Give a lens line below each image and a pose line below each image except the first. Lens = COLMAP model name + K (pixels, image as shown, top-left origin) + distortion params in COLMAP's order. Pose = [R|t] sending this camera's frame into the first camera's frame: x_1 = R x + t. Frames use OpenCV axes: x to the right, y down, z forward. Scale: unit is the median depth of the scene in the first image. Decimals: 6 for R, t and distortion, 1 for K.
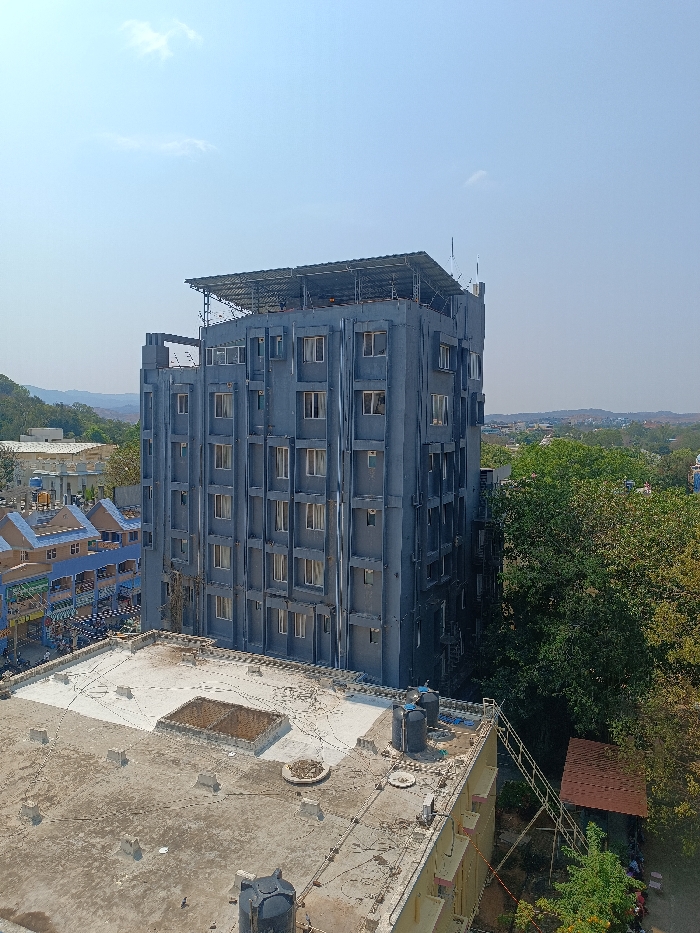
lens RADIAL K [[676.4, 0, 348.4], [0, 676.4, 469.1], [0, 0, 1]] dist [0.053543, -0.039993]
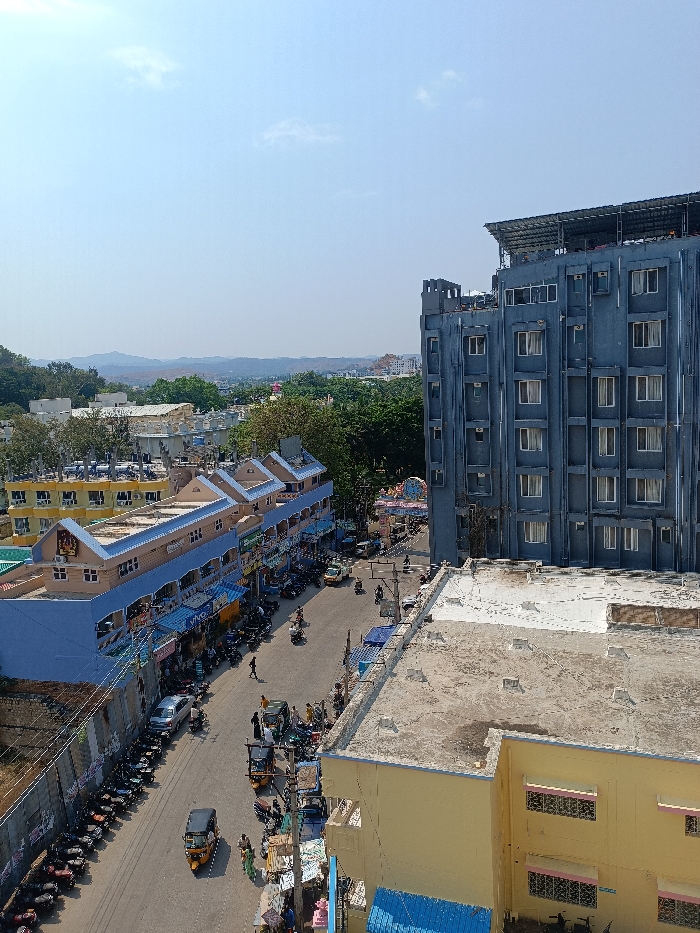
lens RADIAL K [[676.4, 0, 351.3], [0, 676.4, 466.7], [0, 0, 1]] dist [0.053543, -0.039993]
pose [[0.993759, -0.083175, 0.074329, -0.573080], [0.077610, 0.994170, 0.074854, -0.003551], [-0.080121, -0.068618, 0.994421, -0.048641]]
